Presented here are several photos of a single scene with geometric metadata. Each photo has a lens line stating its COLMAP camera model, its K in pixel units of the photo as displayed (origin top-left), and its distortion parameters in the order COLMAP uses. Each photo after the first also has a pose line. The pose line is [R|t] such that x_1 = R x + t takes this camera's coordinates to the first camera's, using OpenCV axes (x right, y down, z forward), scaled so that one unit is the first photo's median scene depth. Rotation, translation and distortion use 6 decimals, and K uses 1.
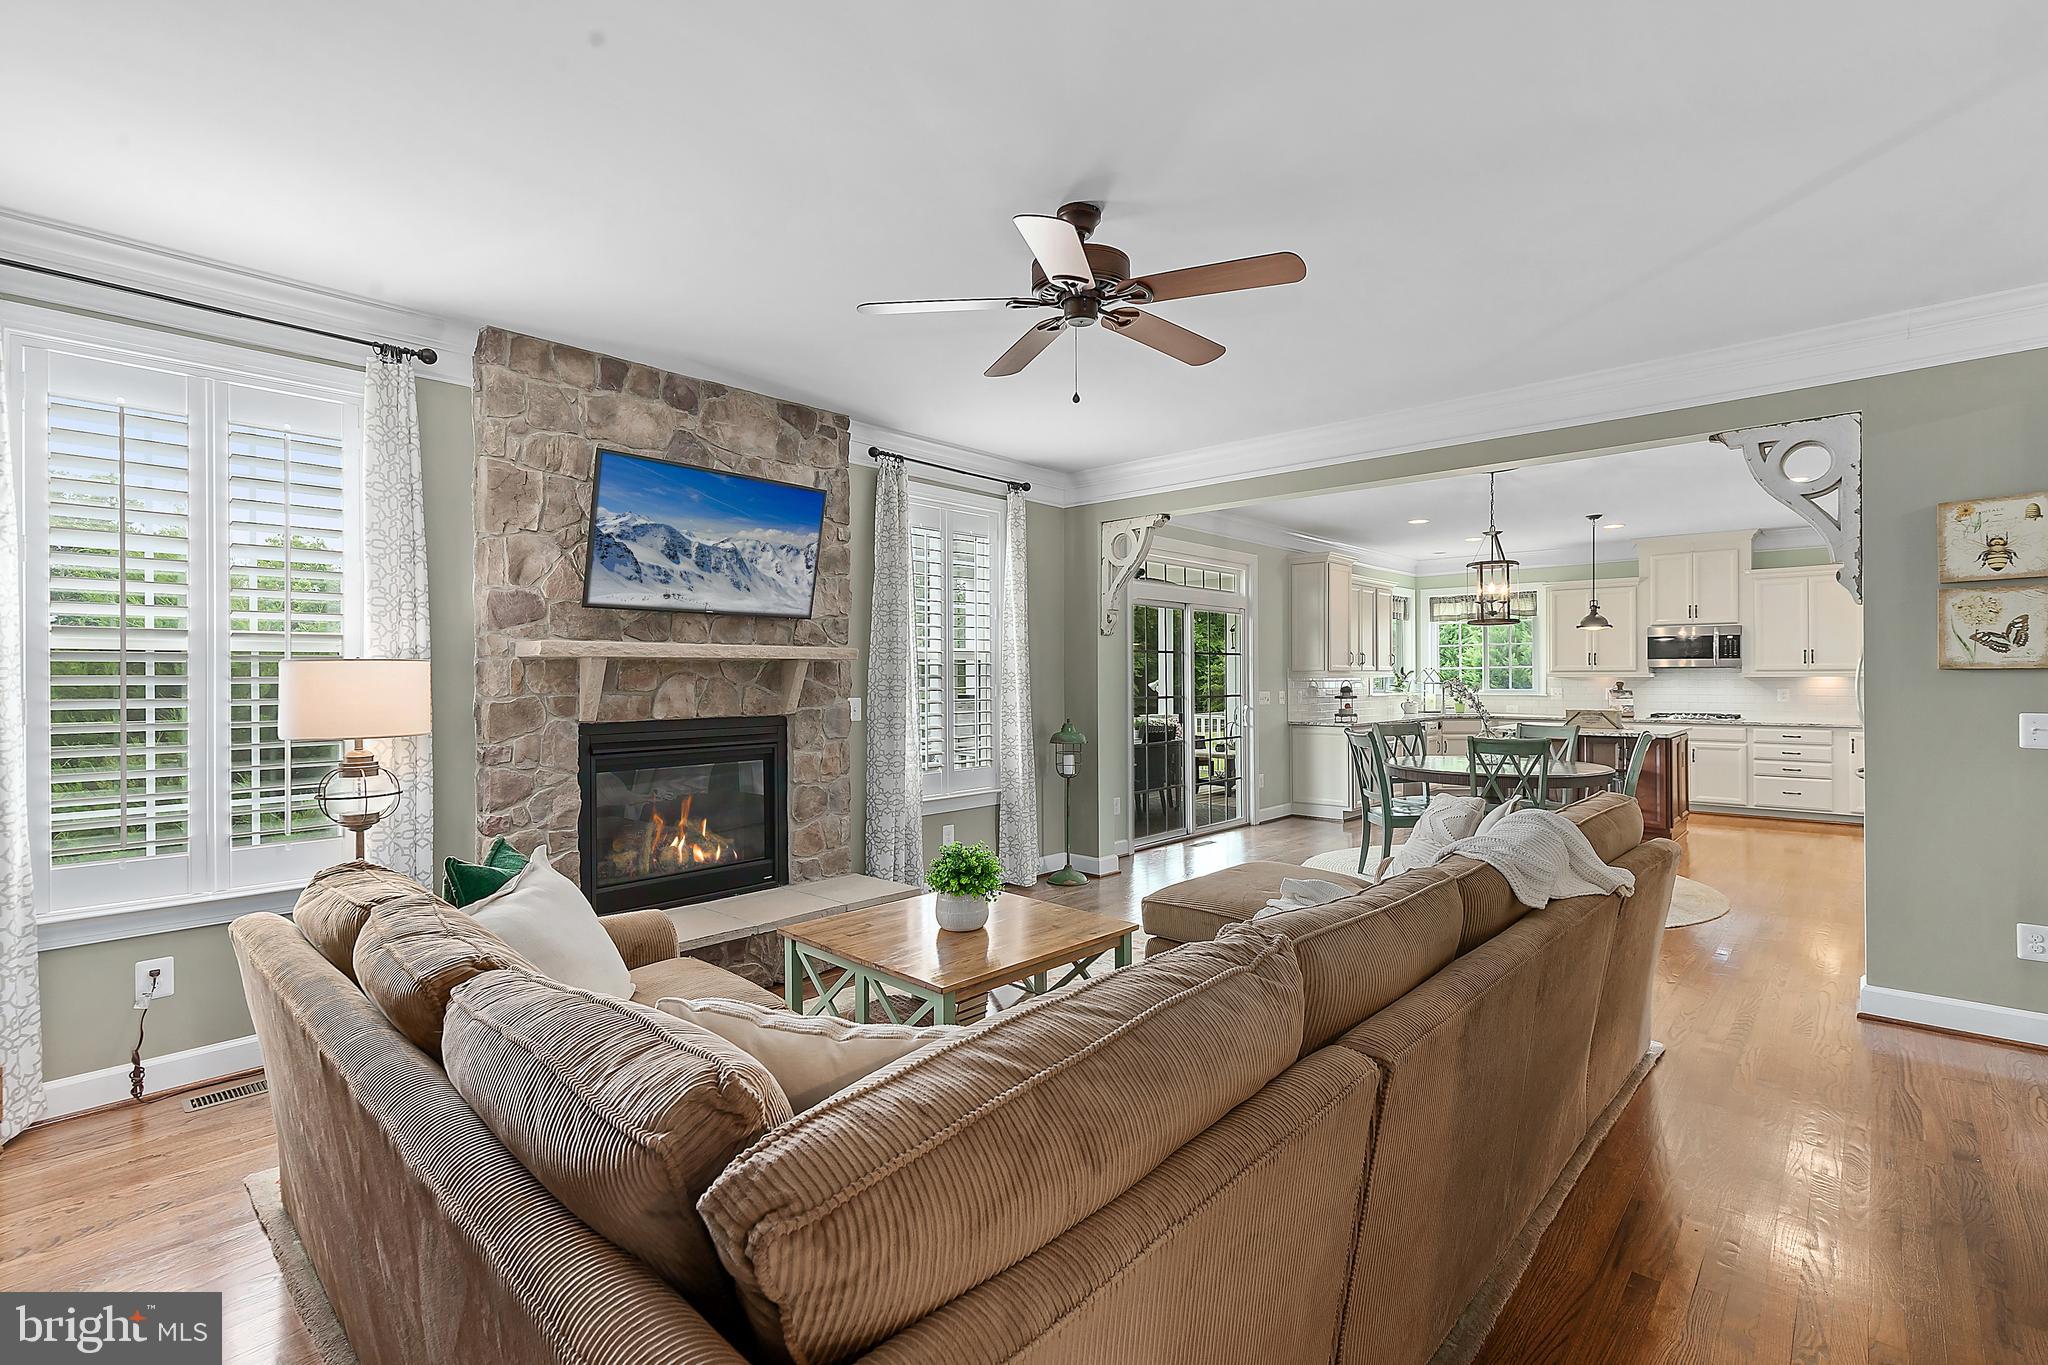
lens RADIAL K [[910.6, 0, 1036.6], [0, 910.6, 680.4], [0, 0, 1]] dist [0.000613, -0.000242]
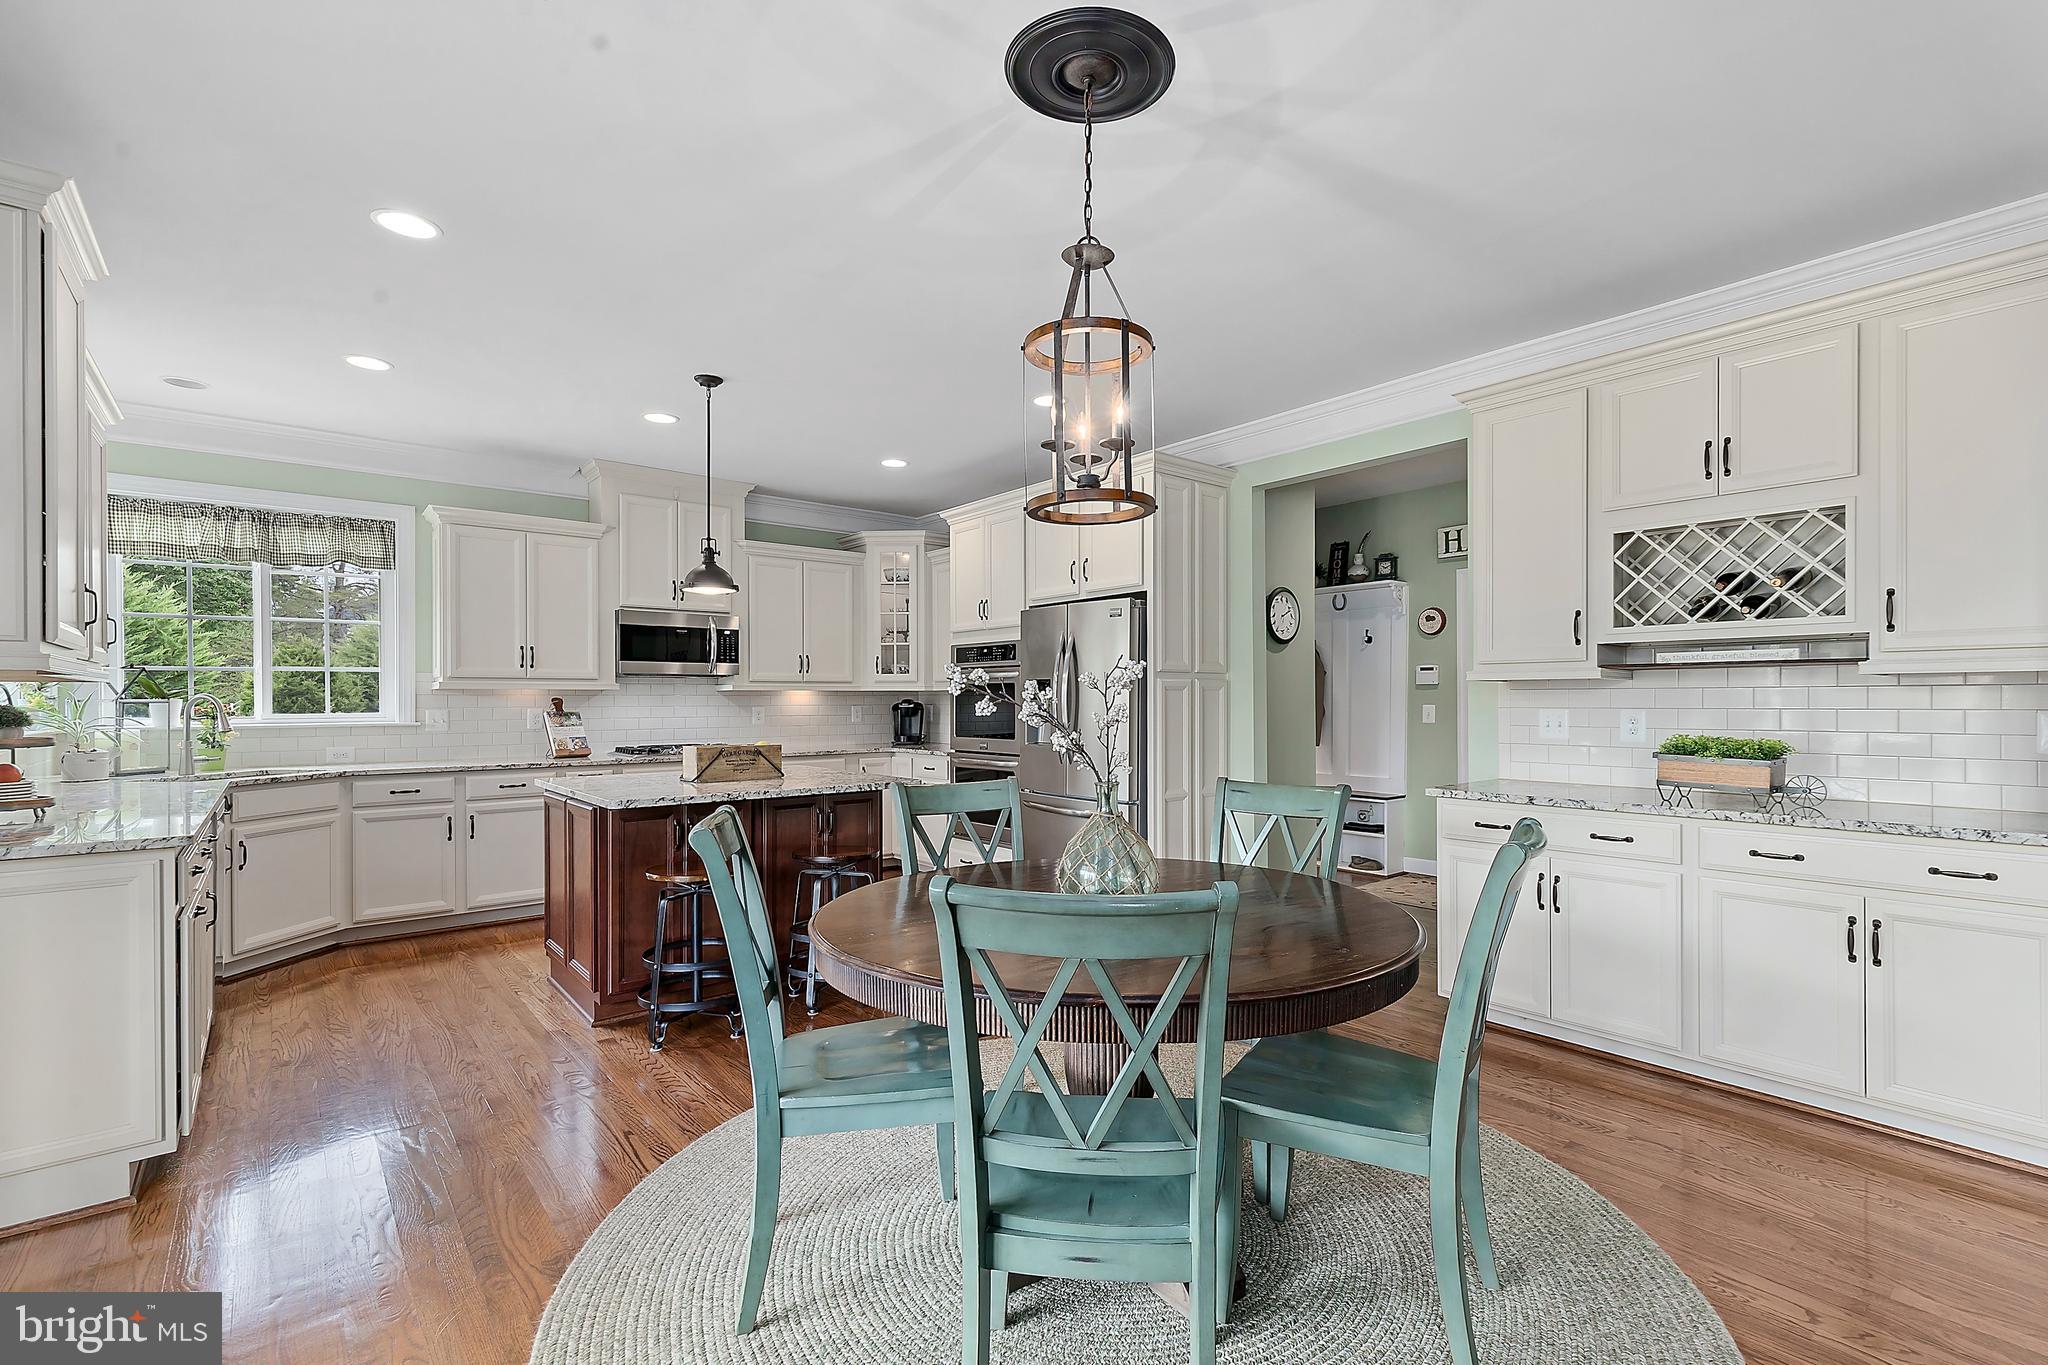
lens RADIAL K [[936.5, 0, 1045.8], [0, 936.5, 690.5], [0, 0, 1]] dist [0.002696, 0.000819]
pose [[0.146511, 0.013363, 0.989119, 0.104783], [0.006922, 0.999870, -0.014533, 0.009602], [-0.989185, 0.008975, 0.146400, 0.729336]]
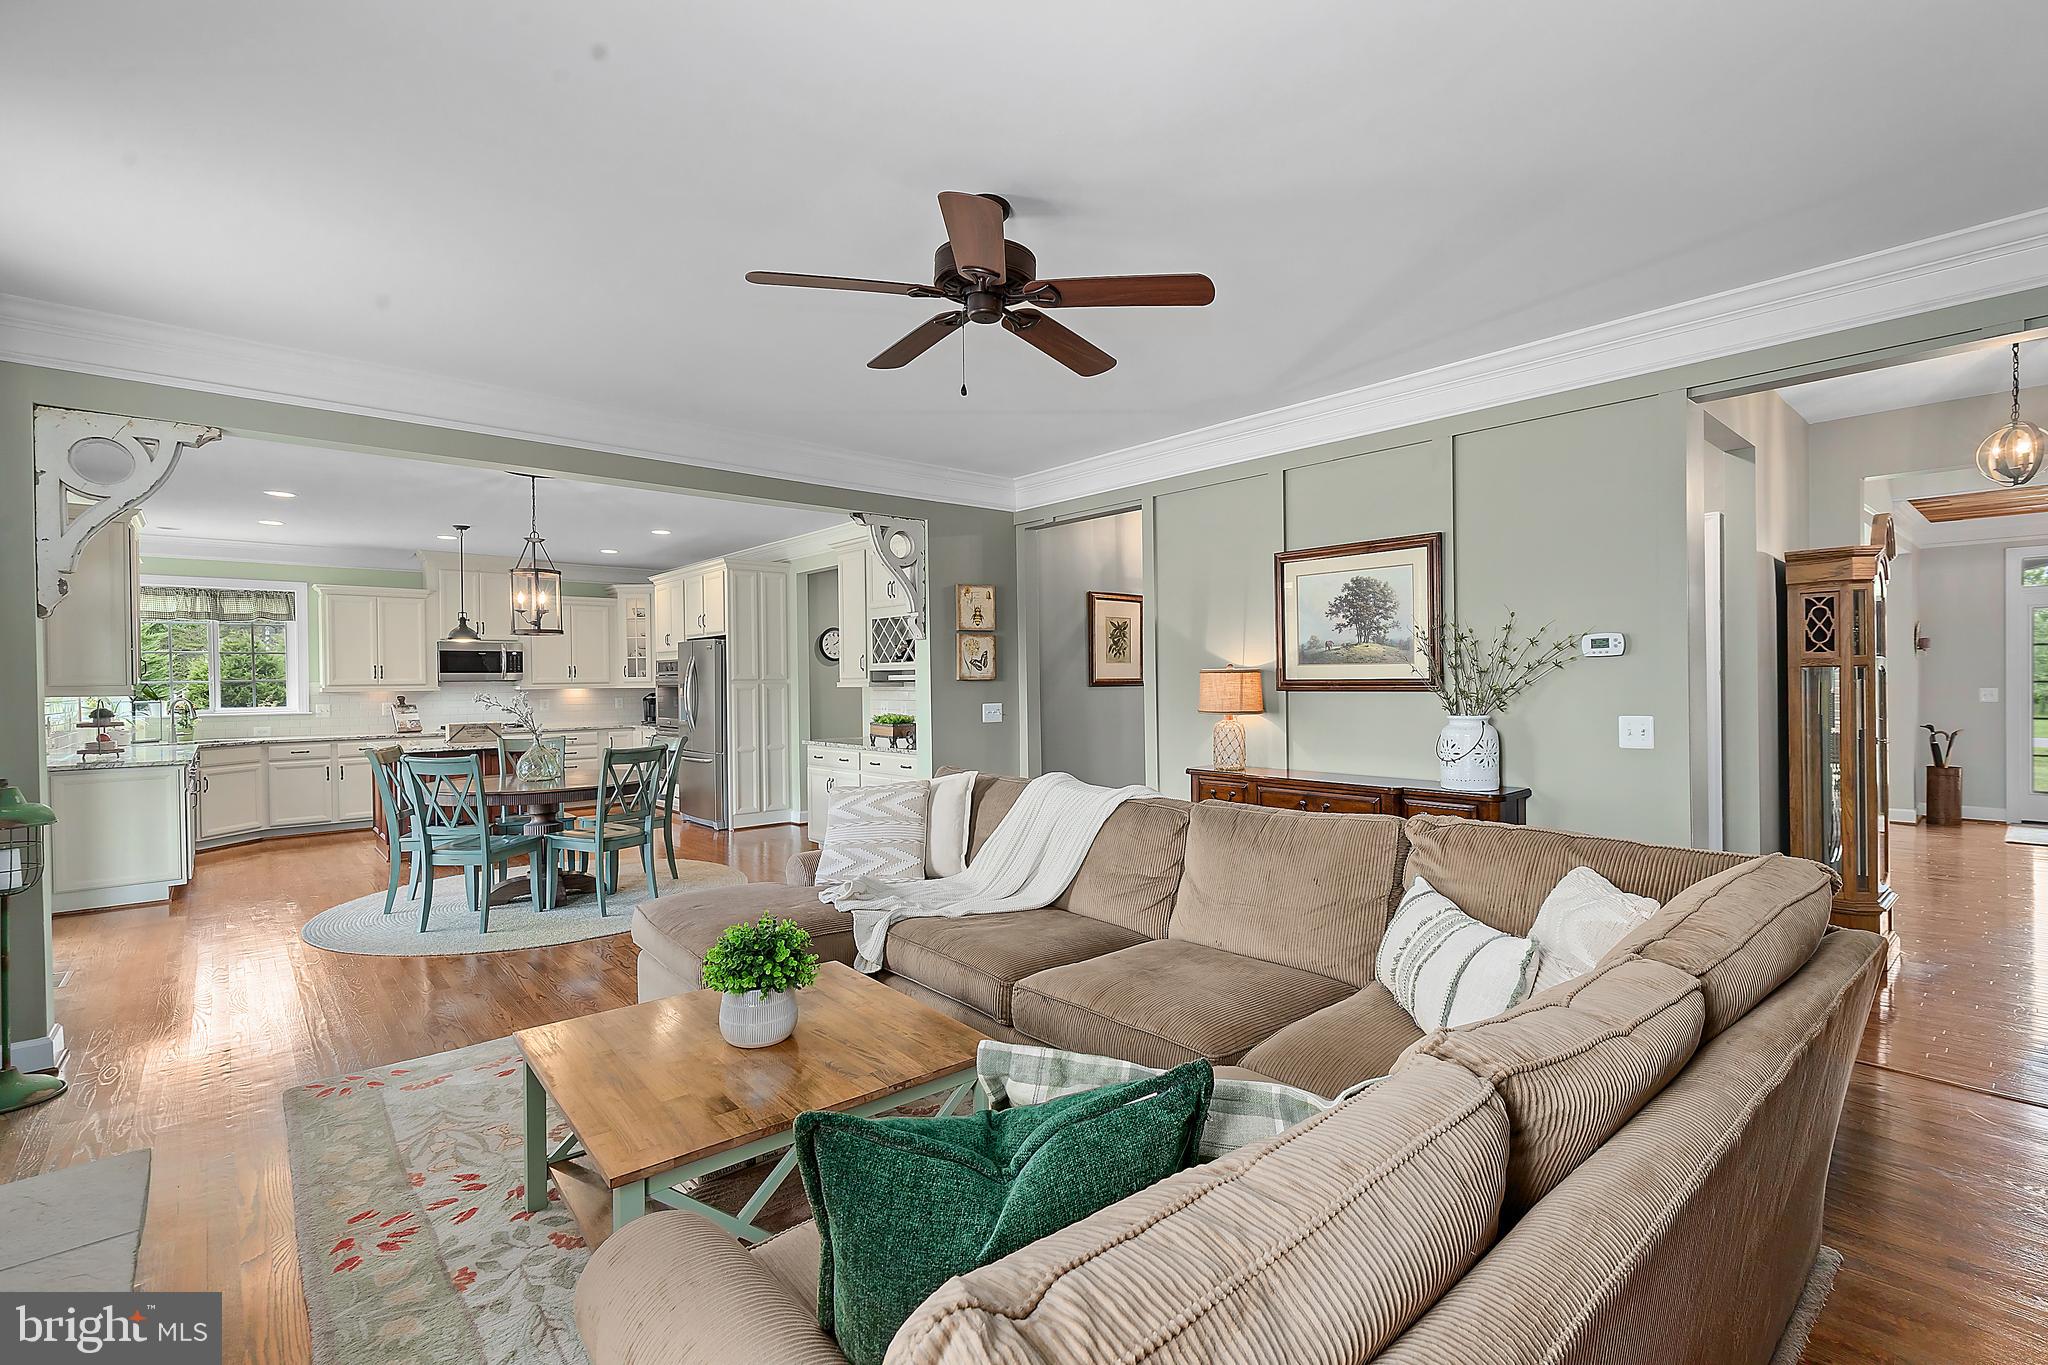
lens RADIAL K [[910.6, 0, 1036.6], [0, 910.6, 680.4], [0, 0, 1]] dist [0.000613, -0.000242]
pose [[0.102657, 0.001616, 0.994716, -0.302131], [0.015783, 0.999870, -0.003253, -0.001463], [-0.994592, 0.016033, 0.102618, 0.284916]]
